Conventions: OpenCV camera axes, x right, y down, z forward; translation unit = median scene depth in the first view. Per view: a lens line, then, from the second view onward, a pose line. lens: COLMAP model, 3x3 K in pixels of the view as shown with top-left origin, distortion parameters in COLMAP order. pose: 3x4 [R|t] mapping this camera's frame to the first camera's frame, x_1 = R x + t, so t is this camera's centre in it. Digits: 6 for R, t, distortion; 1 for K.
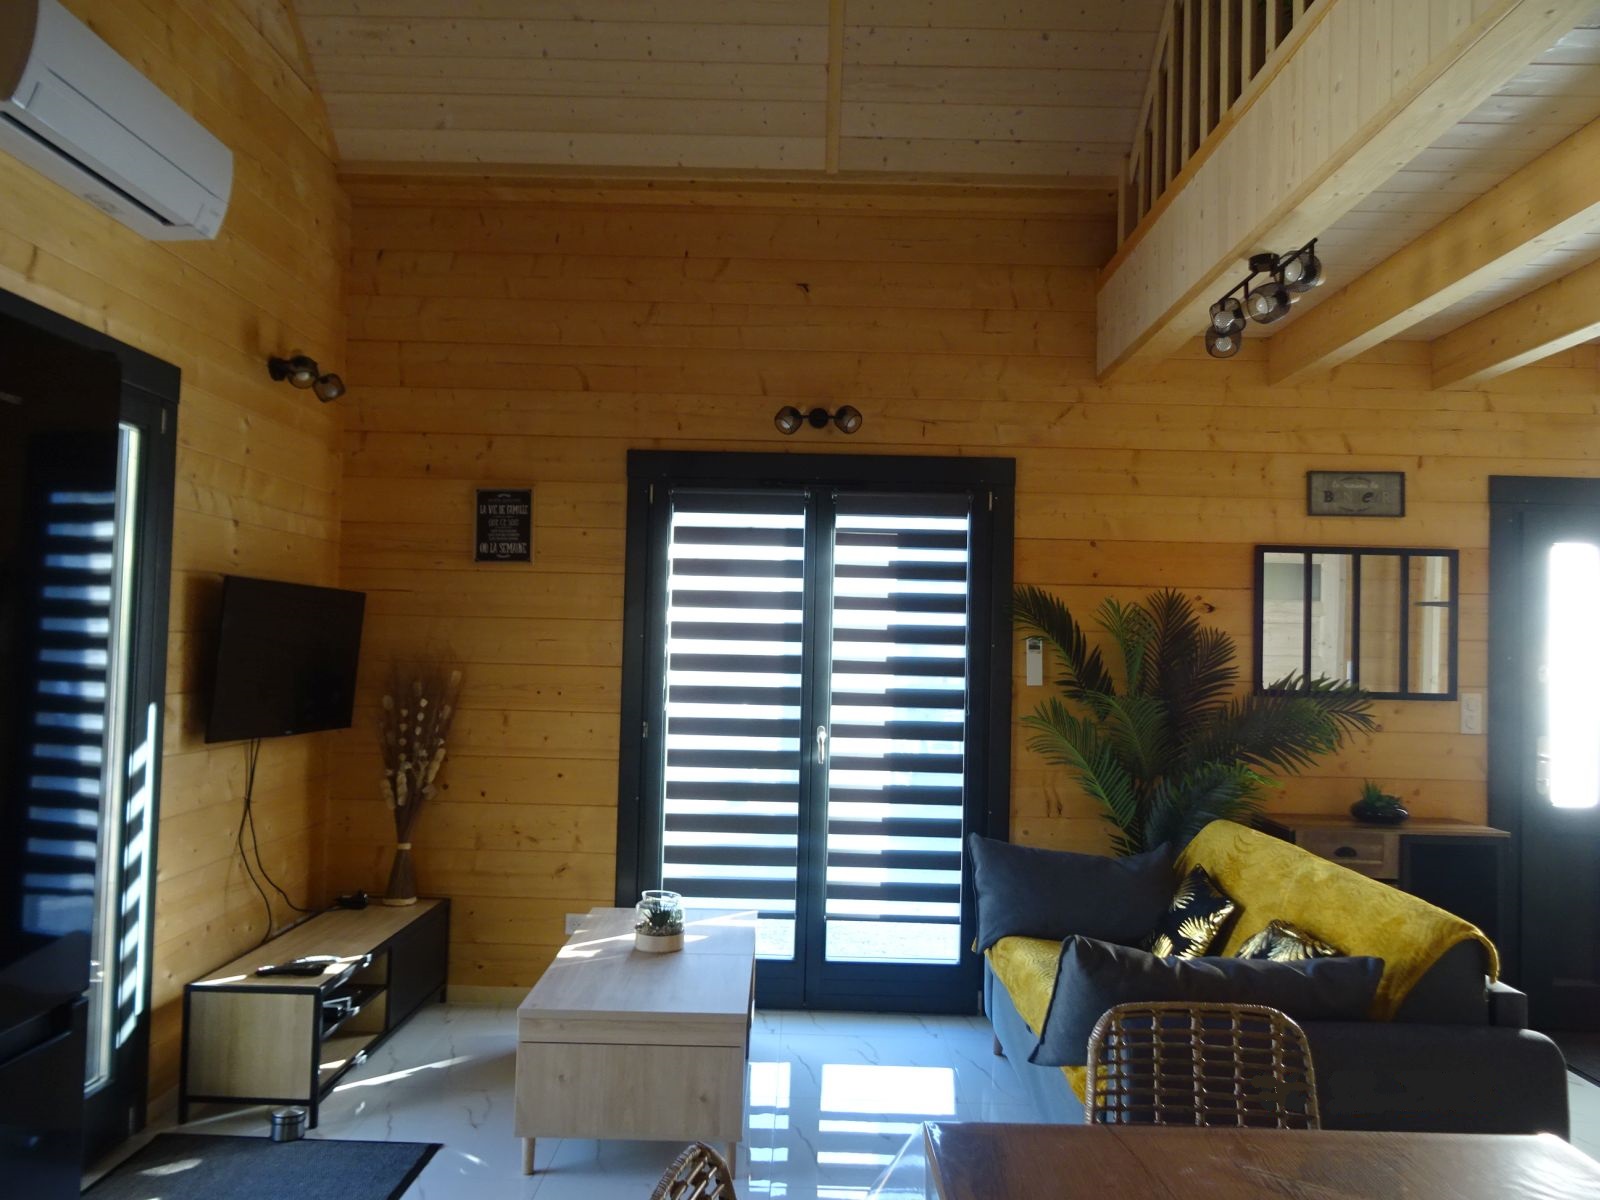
lens RADIAL K [[1151.4, 0, 797.2], [0, 1151.4, 603.2], [0, 0, 1]] dist [-0.007307, 0.003962]
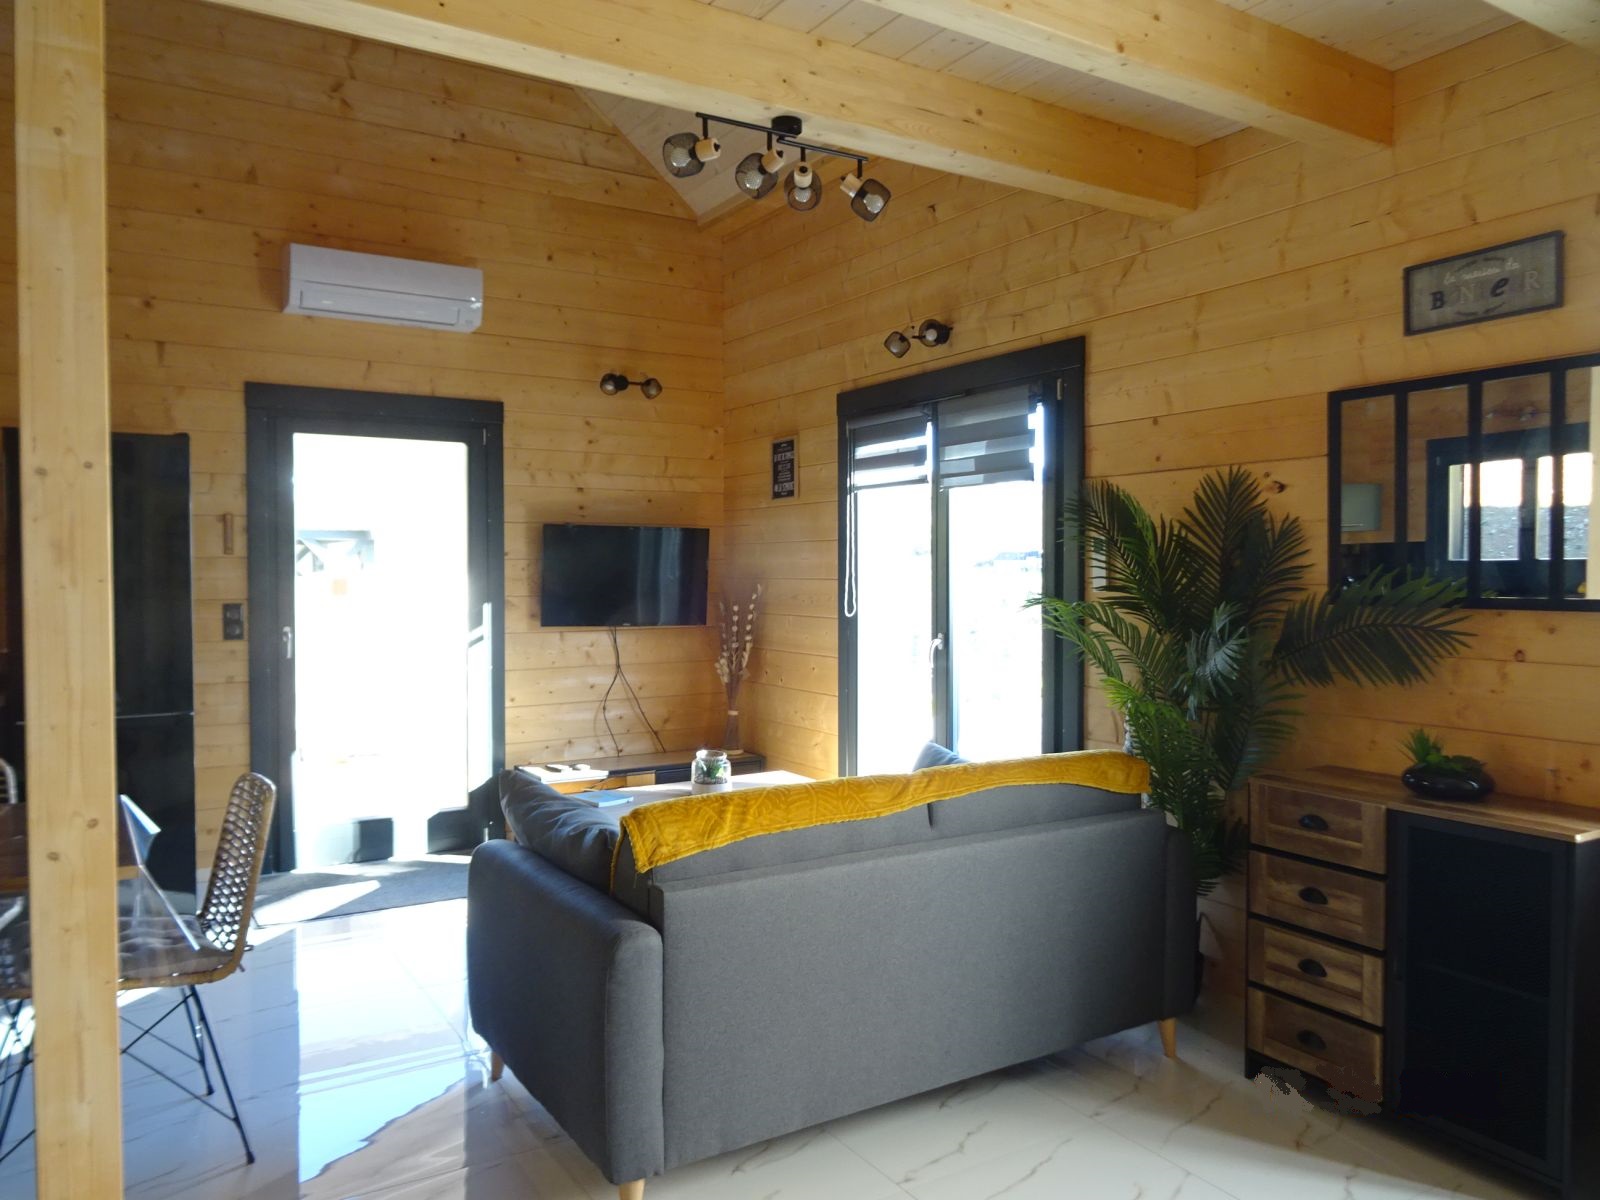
lens RADIAL K [[1151.4, 0, 796.8], [0, 1151.4, 610.3], [0, 0, 1]] dist [-0.007307, 0.003962]
pose [[0.527631, 0.004998, -0.849459, 0.826685], [0.044176, 0.998468, 0.033314, 0.045743], [0.848324, -0.055104, 0.526602, 0.337074]]
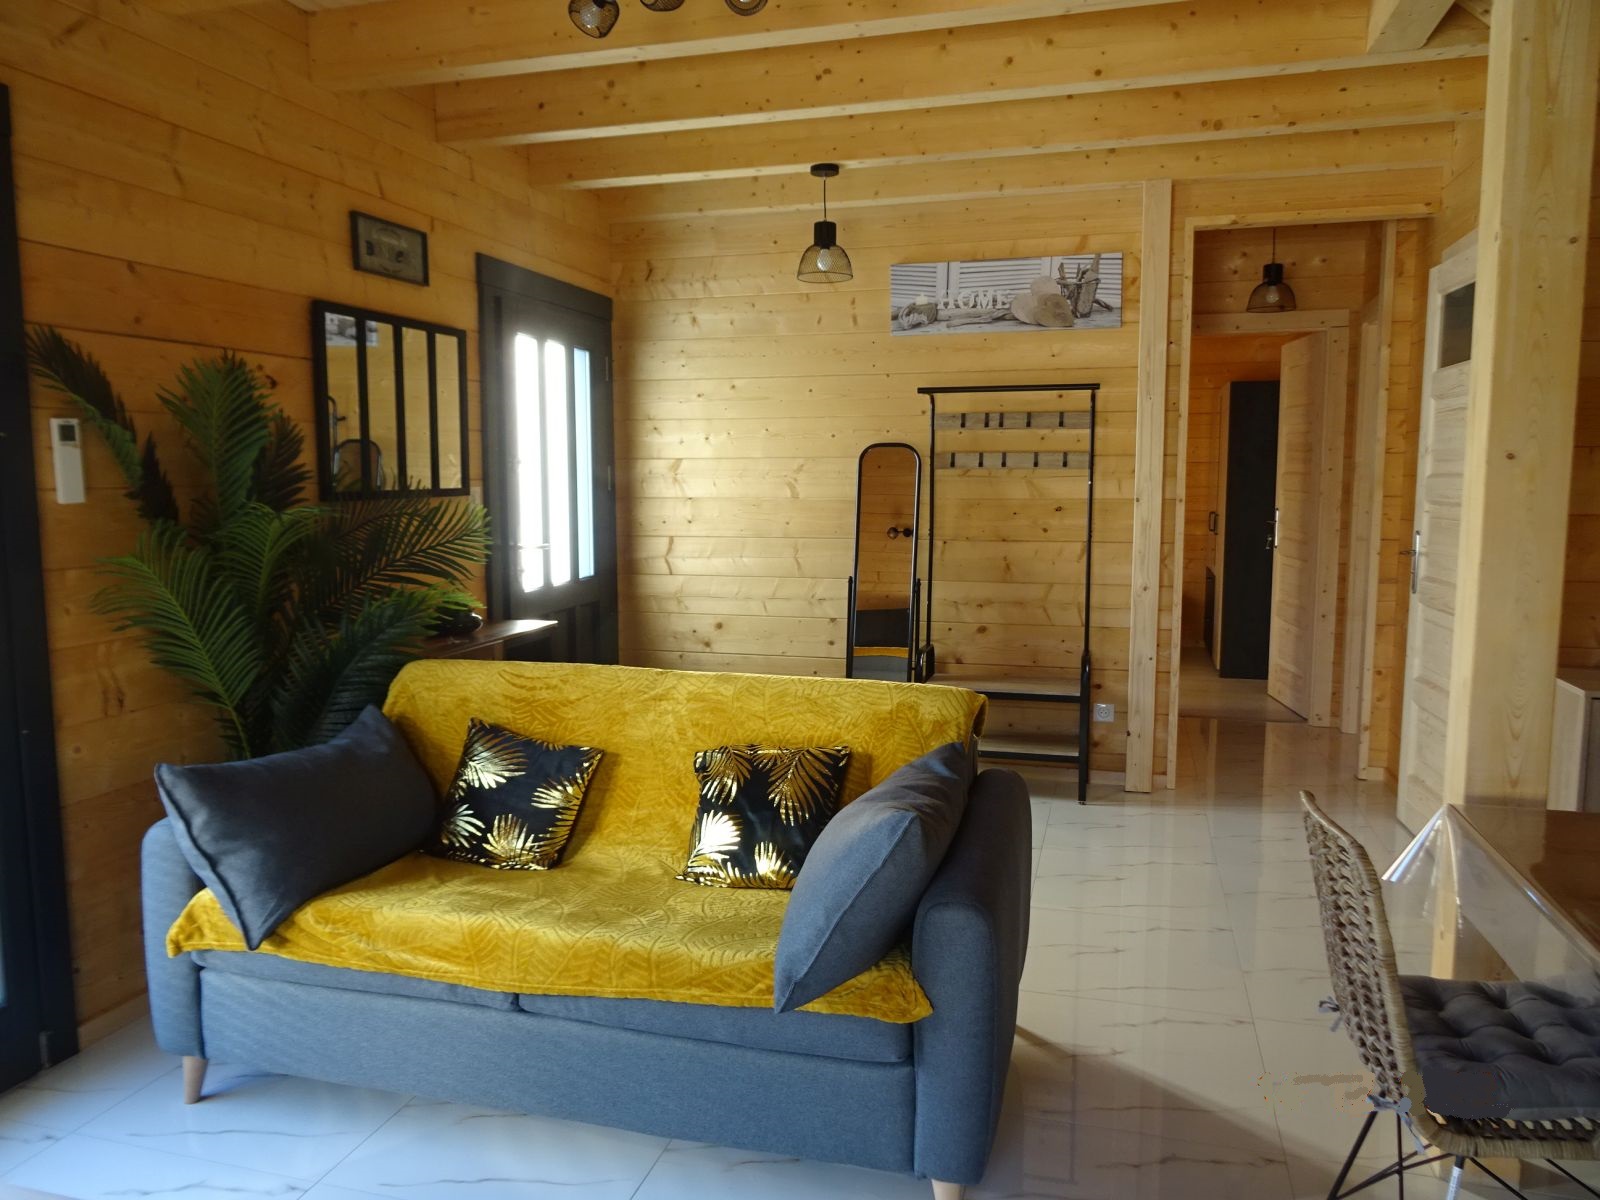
lens RADIAL K [[1151.4, 0, 804.4], [0, 1151.4, 599.7], [0, 0, 1]] dist [-0.007307, 0.003962]
pose [[0.267557, -0.132467, 0.954393, -0.256817], [-0.024676, 0.989238, 0.144221, 0.026778], [-0.963226, -0.062138, 0.261409, 0.482490]]
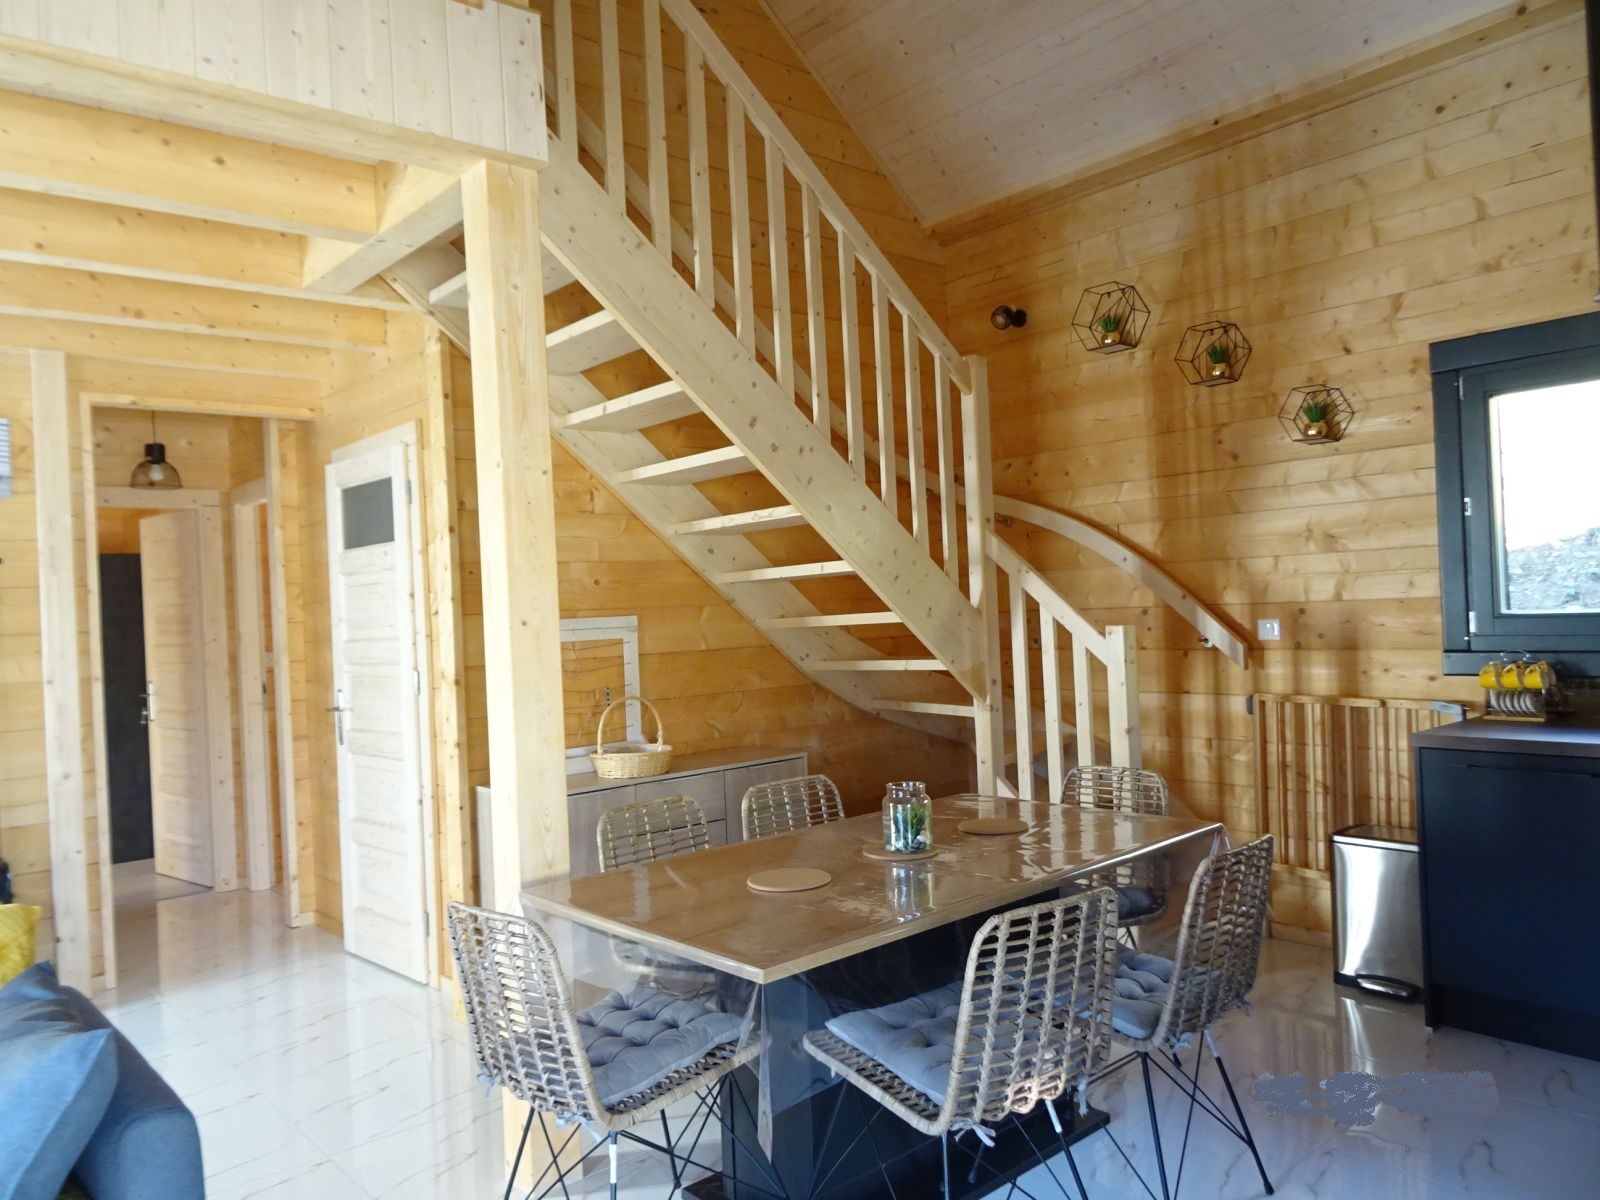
lens RADIAL K [[1151.4, 0, 786.4], [0, 1151.4, 591.6], [0, 0, 1]] dist [-0.007307, 0.003962]
pose [[-0.656606, 0.015713, 0.754070, -0.292131], [0.002244, 0.999819, -0.018879, 0.024752], [-0.754230, -0.010704, -0.656523, 0.604159]]
